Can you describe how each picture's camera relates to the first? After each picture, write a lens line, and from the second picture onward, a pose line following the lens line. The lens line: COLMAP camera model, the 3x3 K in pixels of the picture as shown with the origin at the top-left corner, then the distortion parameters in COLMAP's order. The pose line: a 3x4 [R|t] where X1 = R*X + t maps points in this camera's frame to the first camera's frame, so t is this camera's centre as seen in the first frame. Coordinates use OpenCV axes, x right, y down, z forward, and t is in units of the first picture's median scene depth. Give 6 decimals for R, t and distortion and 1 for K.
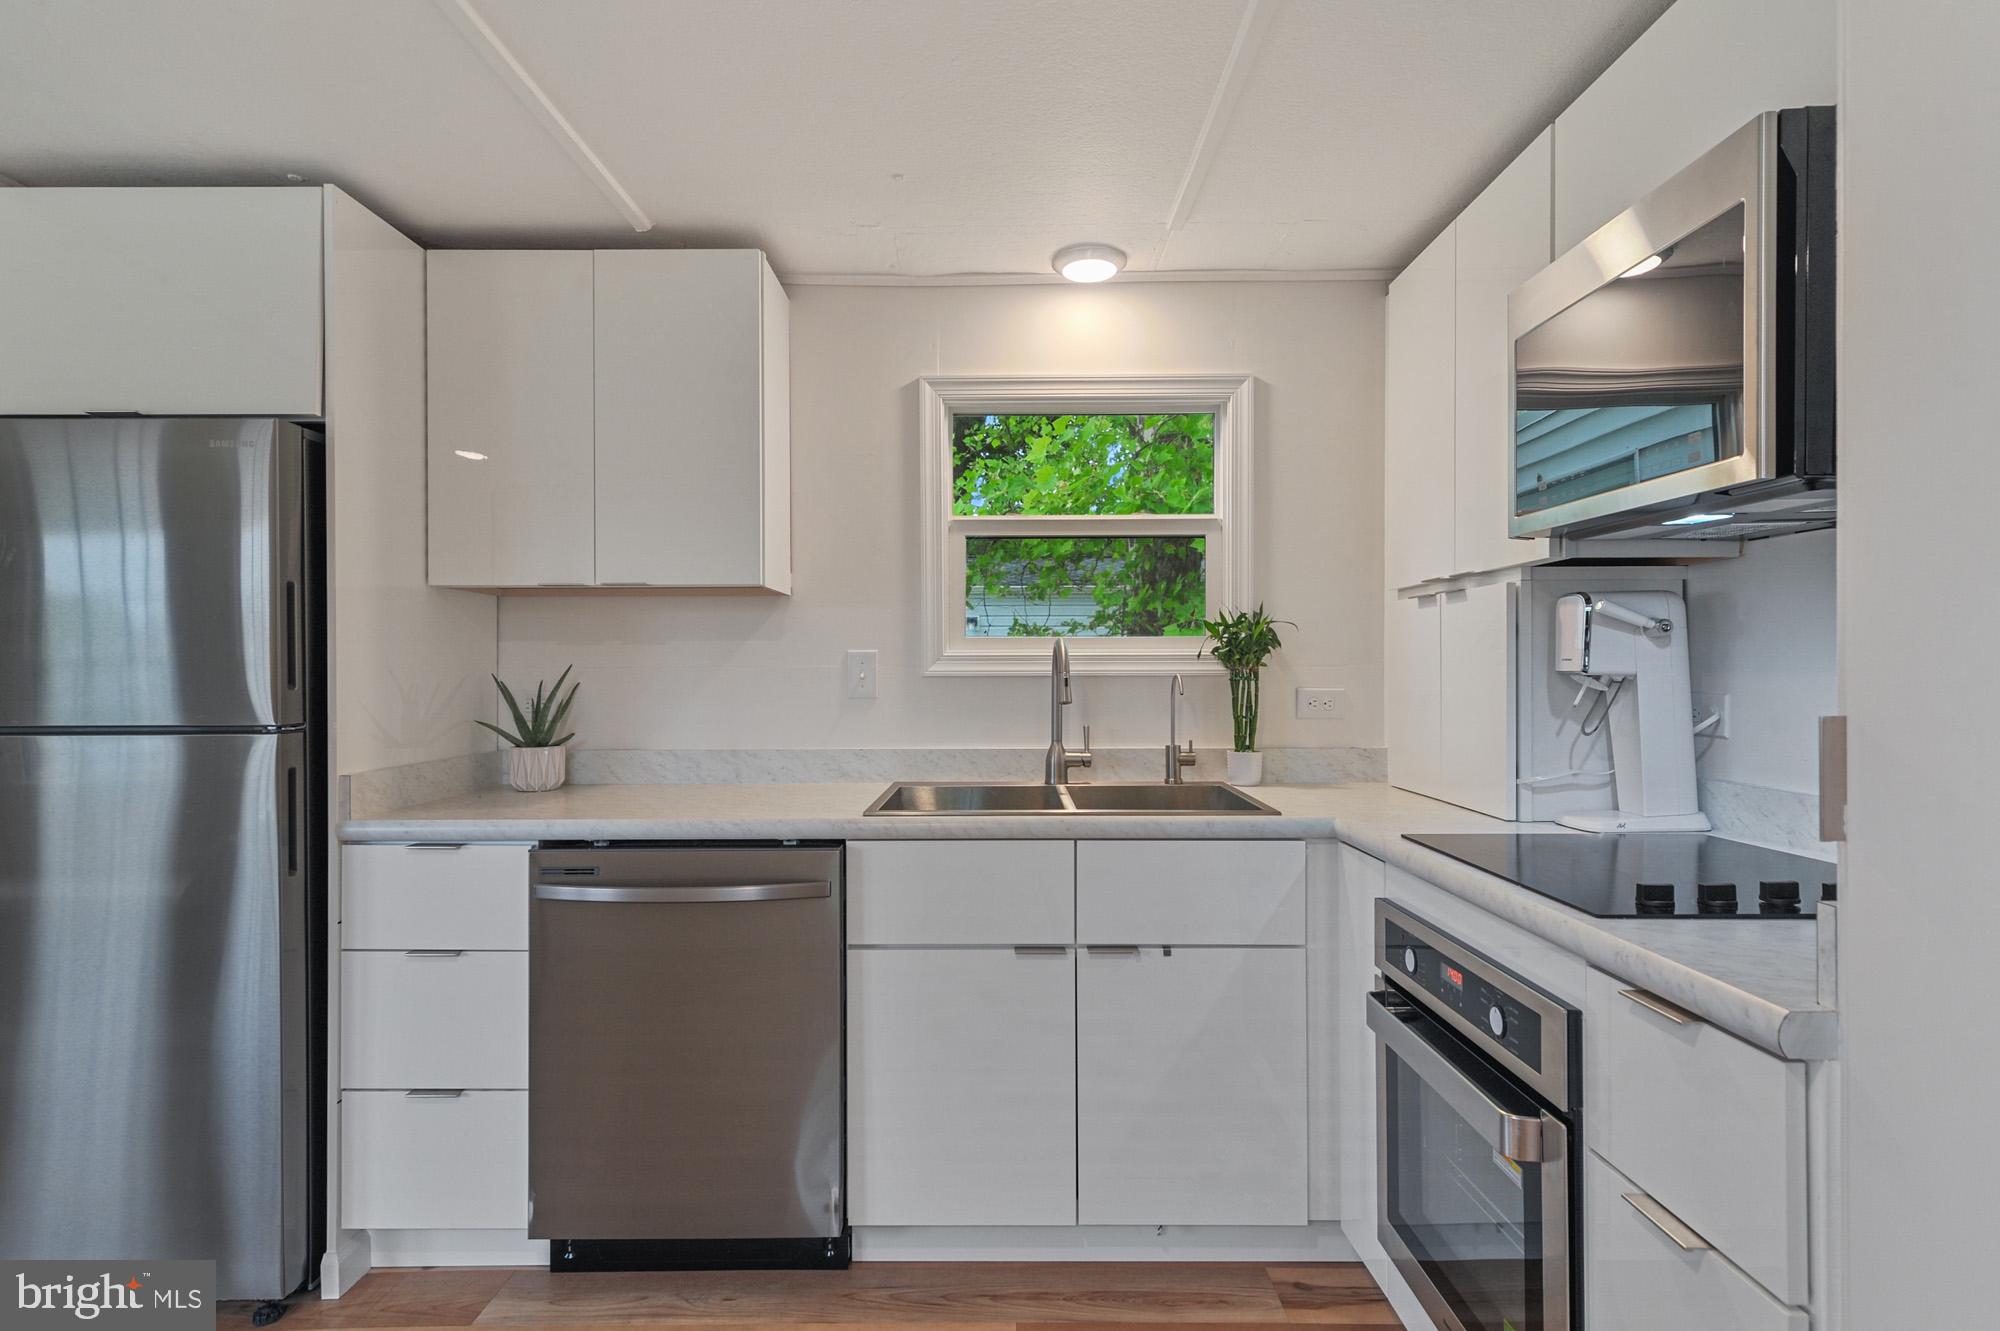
lens RADIAL K [[1022.0, 0, 996.8], [0, 1022.0, 671.3], [0, 0, 1]] dist [0.012233, -0.003118]
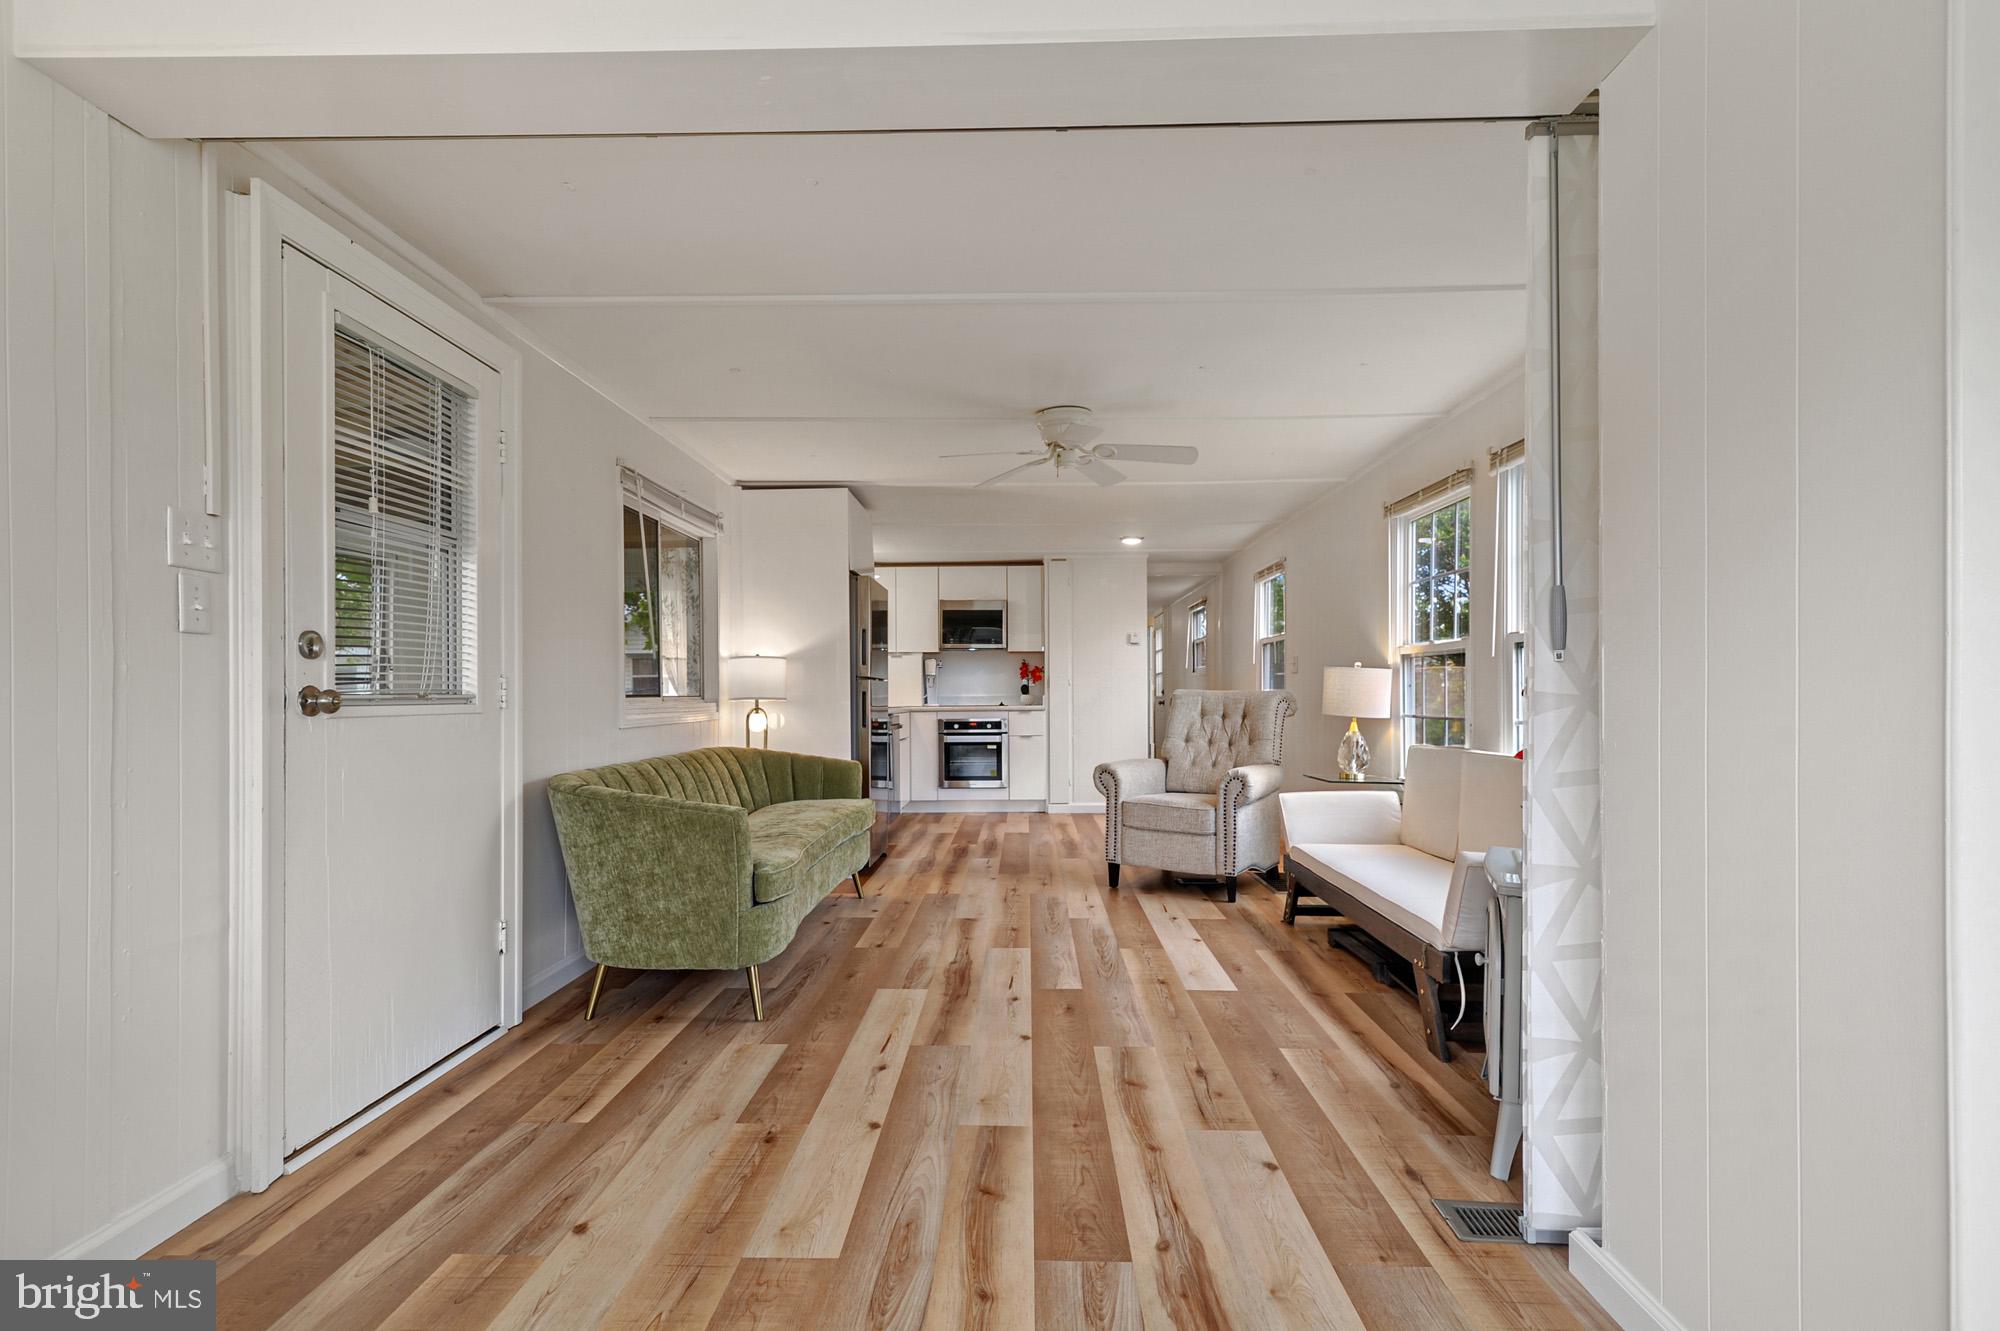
lens RADIAL K [[929.0, 0, 1002.3], [0, 929.0, 691.8], [0, 0, 1]] dist [0.013771, -0.003176]
pose [[0.017990, 0.011421, 0.999773, -3.445365], [0.008183, 0.999900, -0.011570, 0.121251], [-0.999805, 0.008389, 0.017895, 0.511980]]
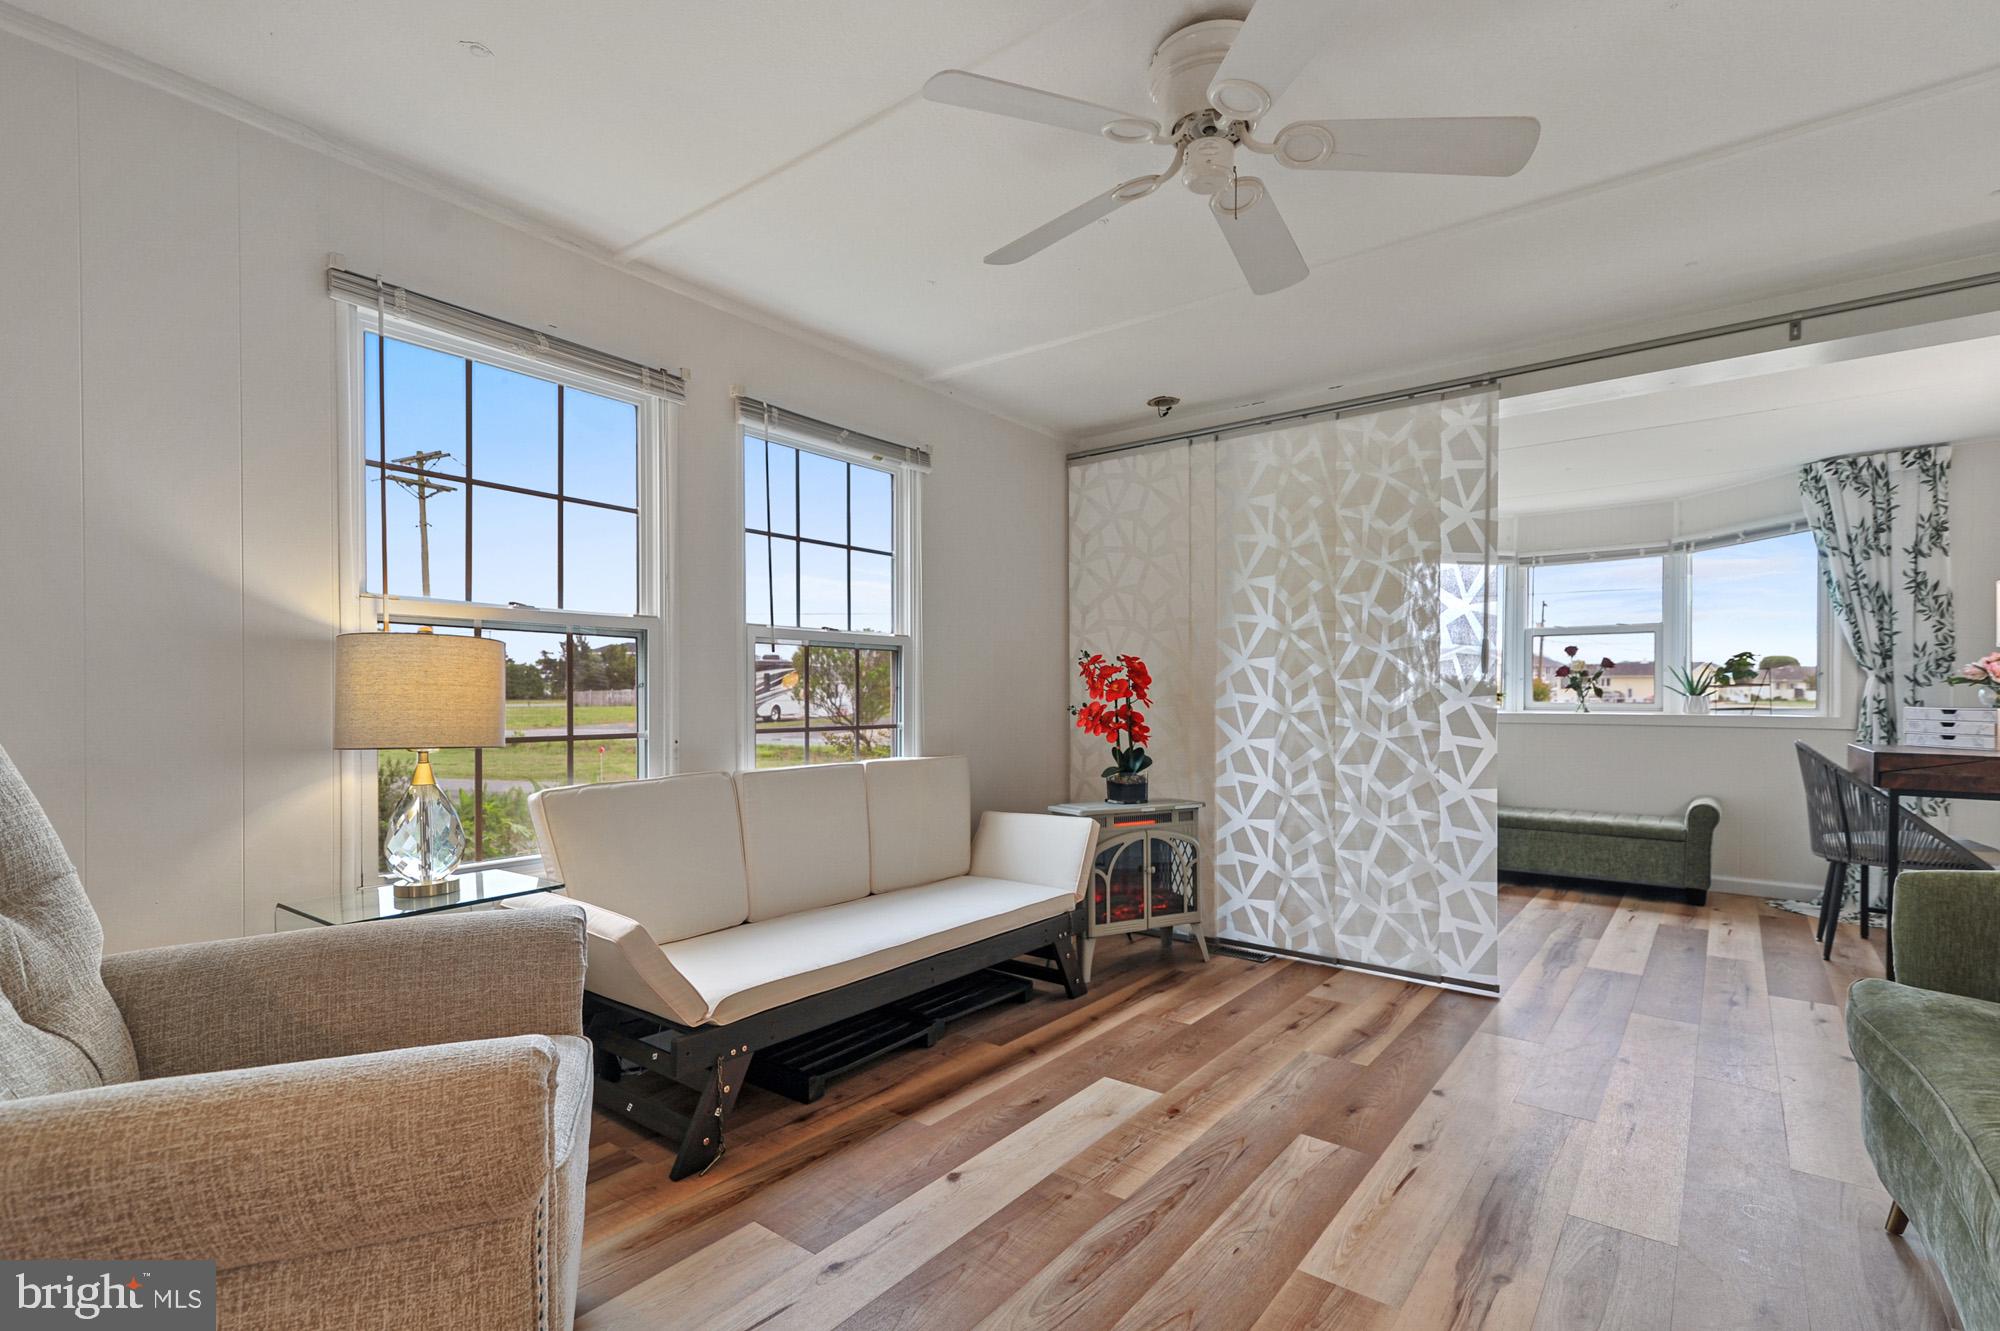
lens RADIAL K [[929.0, 0, 1001.8], [0, 929.0, 707.1], [0, 0, 1]] dist [0.013771, -0.003176]
pose [[-0.606163, 0.018495, -0.795126, -0.892072], [-0.000437, 0.999722, 0.023587, 0.093860], [0.795341, 0.014645, -0.605986, 0.769118]]
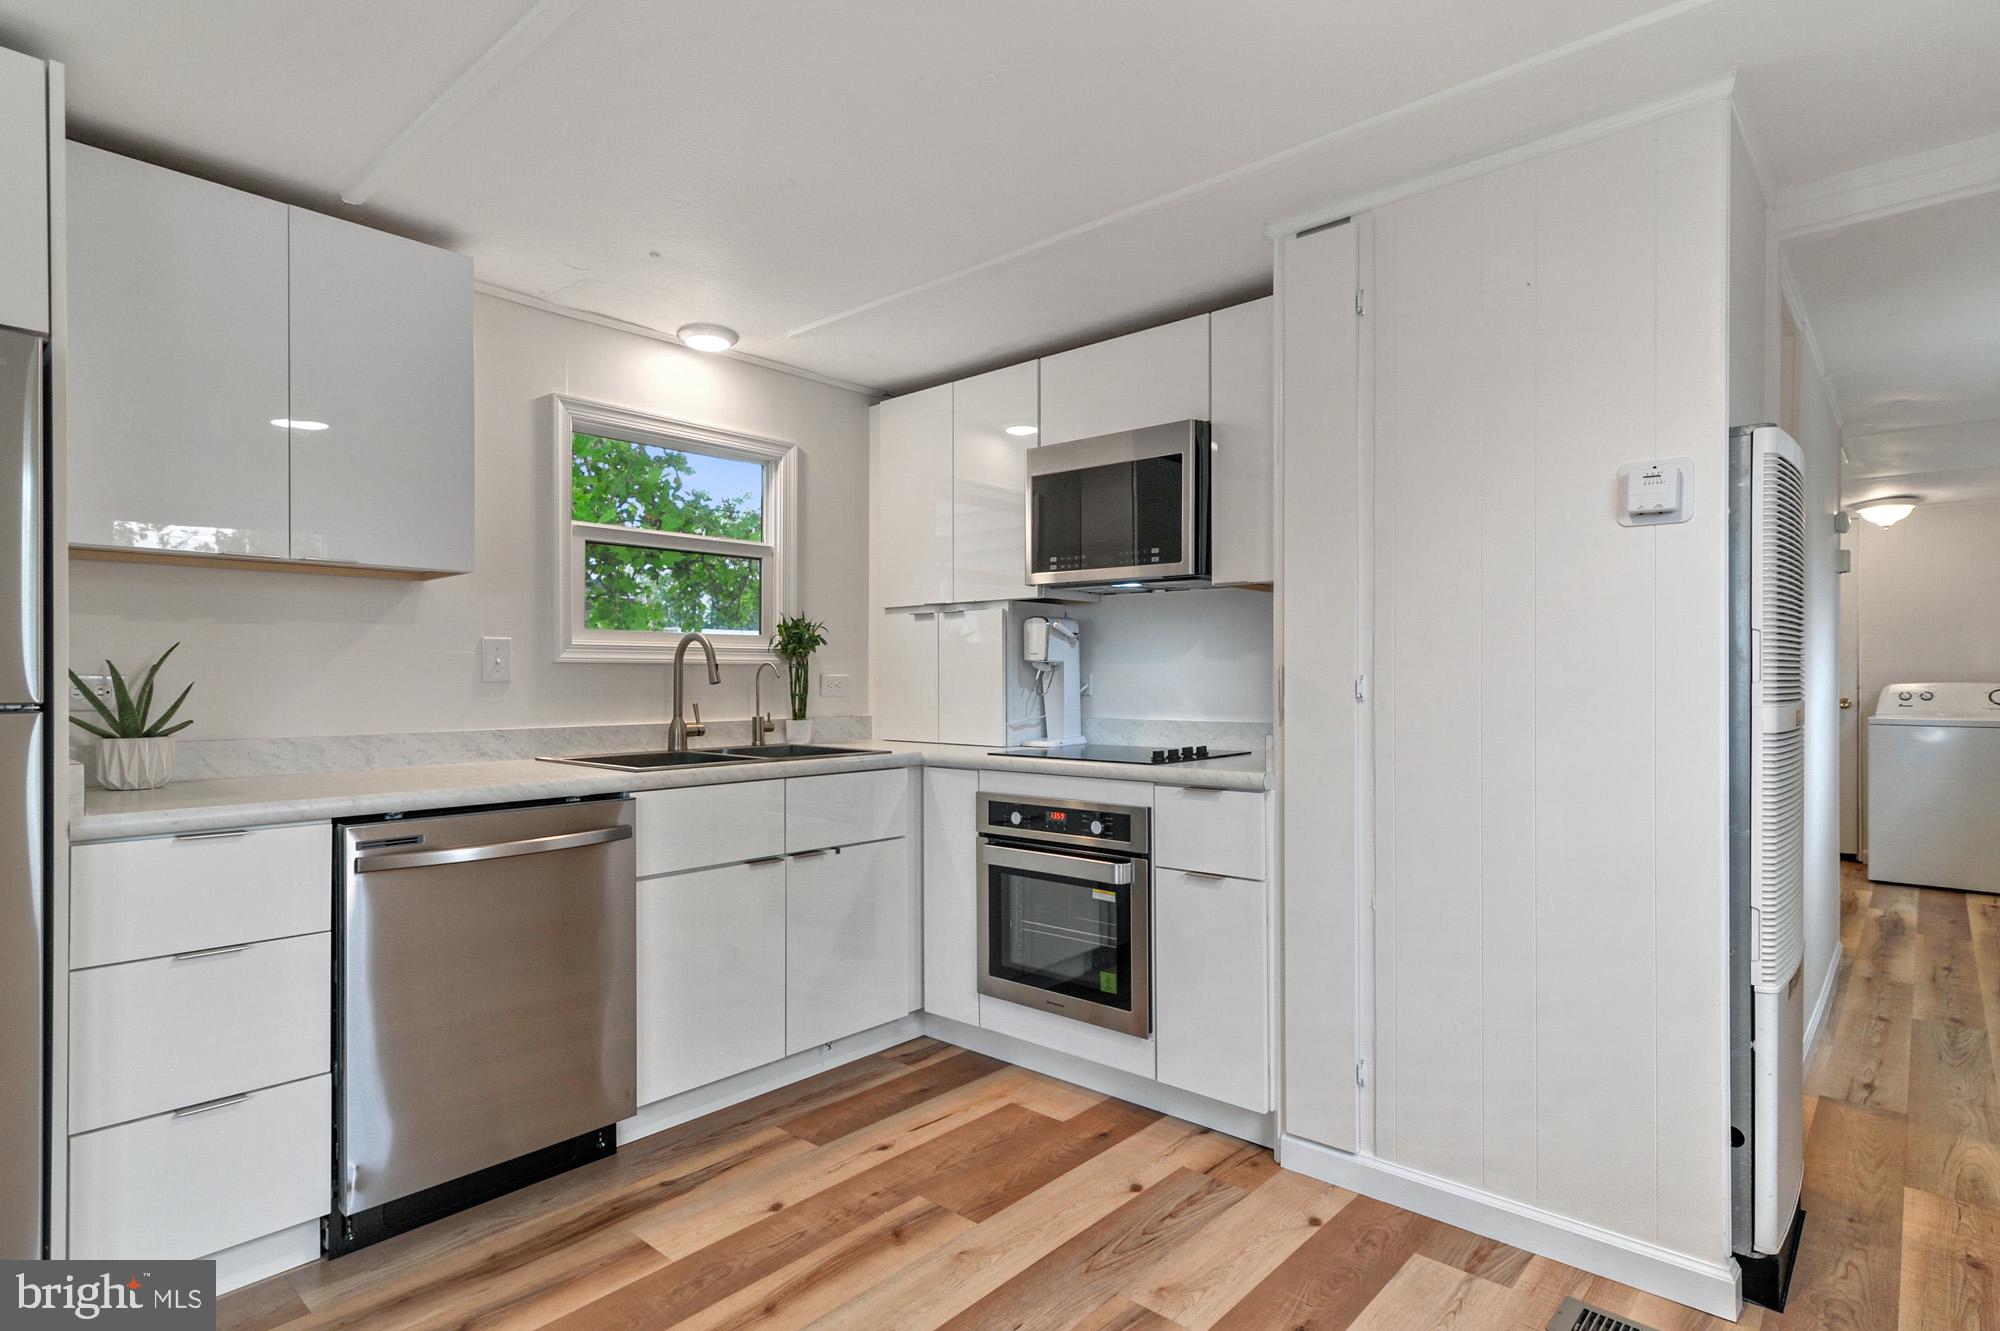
lens RADIAL K [[1022.0, 0, 992.8], [0, 1022.0, 676.7], [0, 0, 1]] dist [0.012233, -0.003118]
pose [[0.667074, 0.003040, 0.744985, -0.734136], [0.000958, 0.999987, -0.004939, 0.033234], [-0.744990, 0.004009, 0.667063, -0.125541]]
